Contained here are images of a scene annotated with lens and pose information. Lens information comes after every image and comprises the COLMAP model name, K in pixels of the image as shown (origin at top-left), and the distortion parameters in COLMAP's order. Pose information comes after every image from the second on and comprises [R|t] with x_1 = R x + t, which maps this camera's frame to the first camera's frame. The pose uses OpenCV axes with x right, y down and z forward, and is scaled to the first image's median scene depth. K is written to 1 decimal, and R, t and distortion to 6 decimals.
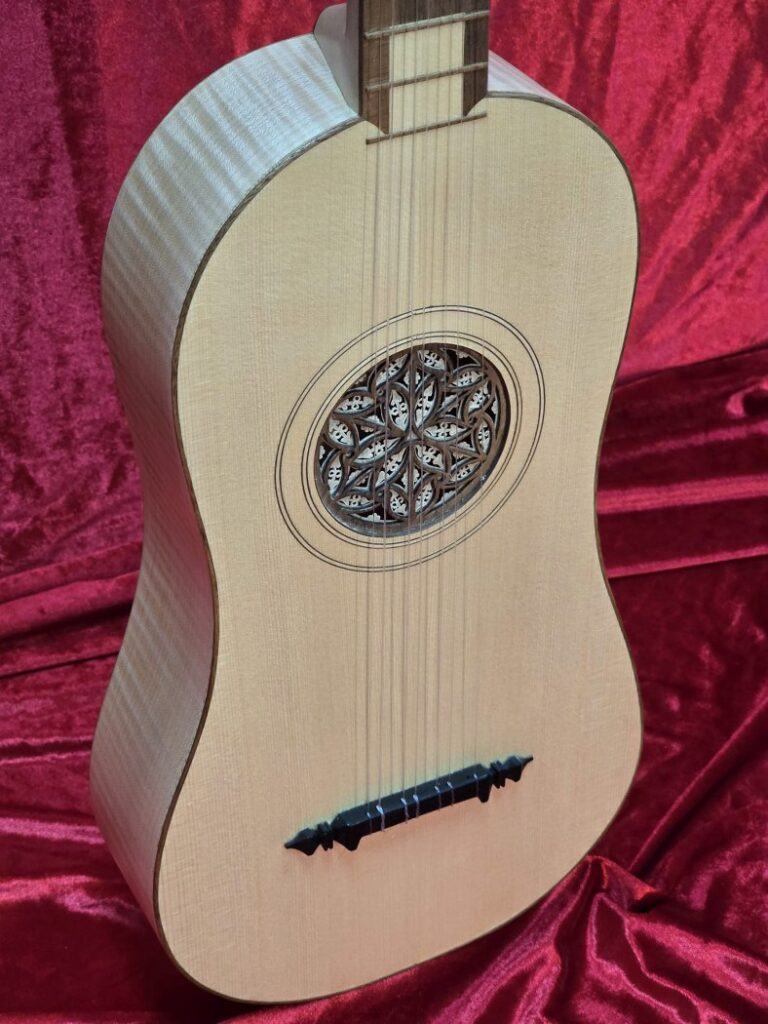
lens RADIAL K [[2282.0, 0, 394.5], [0, 2282.0, 578.8], [0, 0, 1]] dist [0.064303, 0.000000]
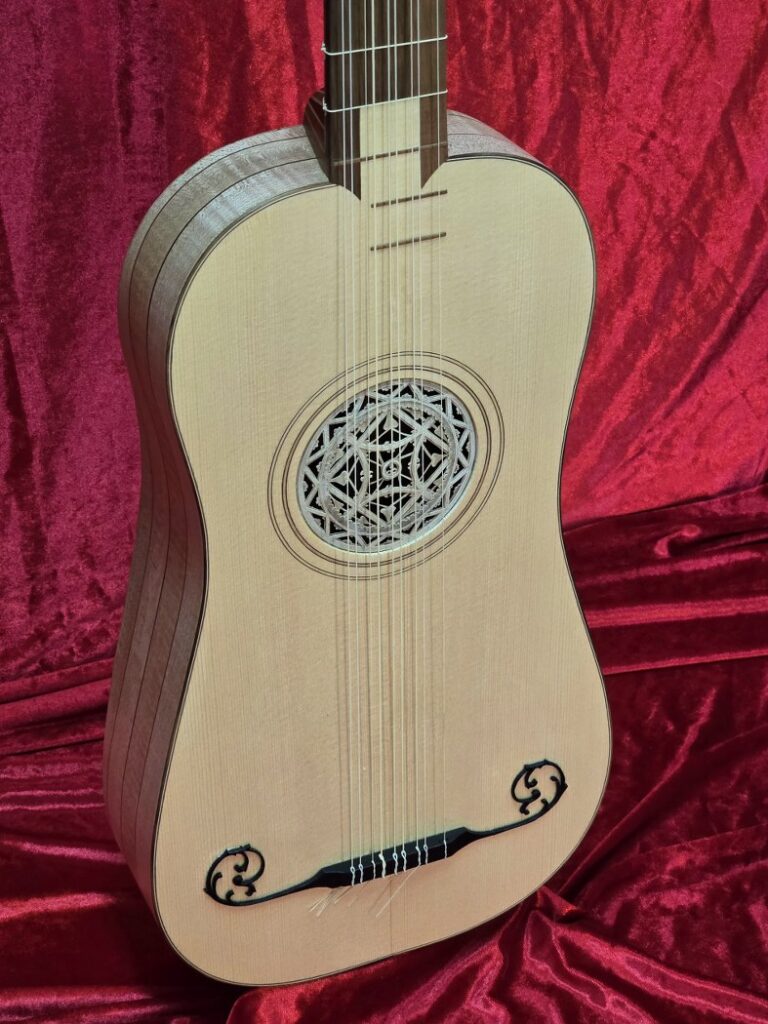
lens RADIAL K [[2282.0, 0, 378.5], [0, 2282.0, 519.9], [0, 0, 1]] dist [0.064303, 0.000000]
pose [[0.999622, 0.027339, -0.002846, -0.002206], [-0.027484, 0.995624, -0.089322, 0.027148], [0.000391, 0.089367, 0.995999, -0.269675]]
